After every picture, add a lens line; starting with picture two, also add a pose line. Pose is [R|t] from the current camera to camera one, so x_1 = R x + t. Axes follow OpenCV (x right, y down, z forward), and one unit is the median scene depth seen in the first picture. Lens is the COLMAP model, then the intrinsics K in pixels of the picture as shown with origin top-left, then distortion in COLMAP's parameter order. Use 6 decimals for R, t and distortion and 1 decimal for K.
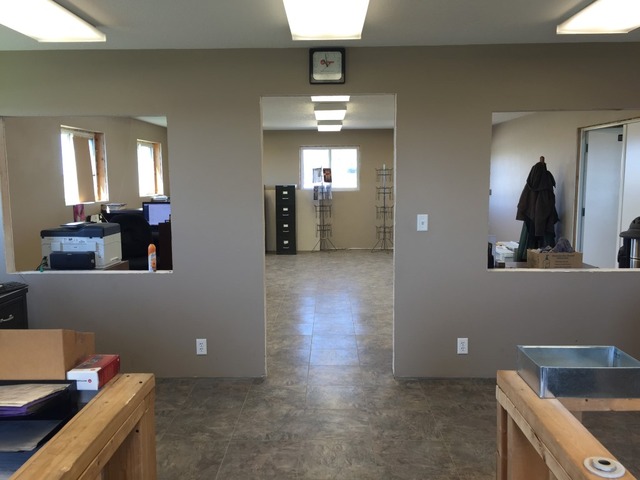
lens RADIAL K [[547.9, 0, 319.5], [0, 547.9, 238.9], [0, 0, 1]] dist [0.014756, -0.009276]
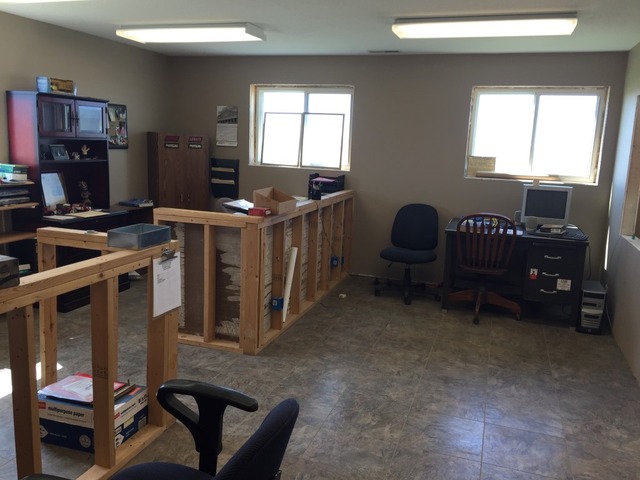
lens RADIAL K [[547.9, 0, 320.3], [0, 547.9, 239.8], [0, 0, 1]] dist [0.014756, -0.009276]
pose [[-0.299740, 0.170168, -0.938722, 0.876539], [-0.150442, 0.963221, 0.222647, -0.111715], [0.942084, 0.207960, -0.263115, 0.883300]]
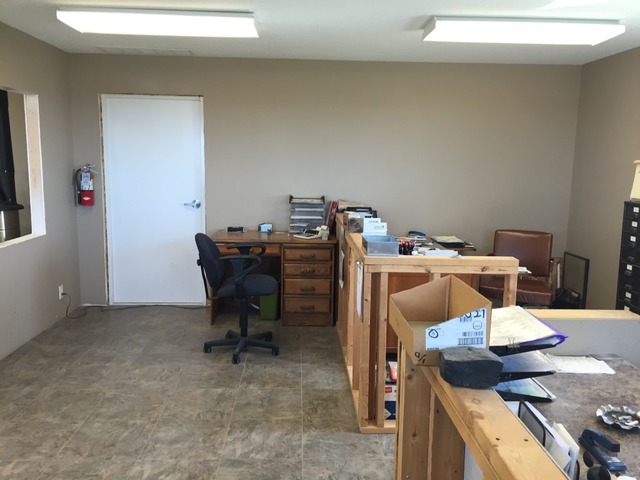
lens RADIAL K [[547.9, 0, 319.5], [0, 547.9, 239.3], [0, 0, 1]] dist [0.014756, -0.009276]
pose [[-0.053870, -0.143592, 0.988170, -0.704954], [0.103974, 0.983421, 0.148570, -0.057616], [-0.993120, 0.110748, -0.038047, 0.556613]]
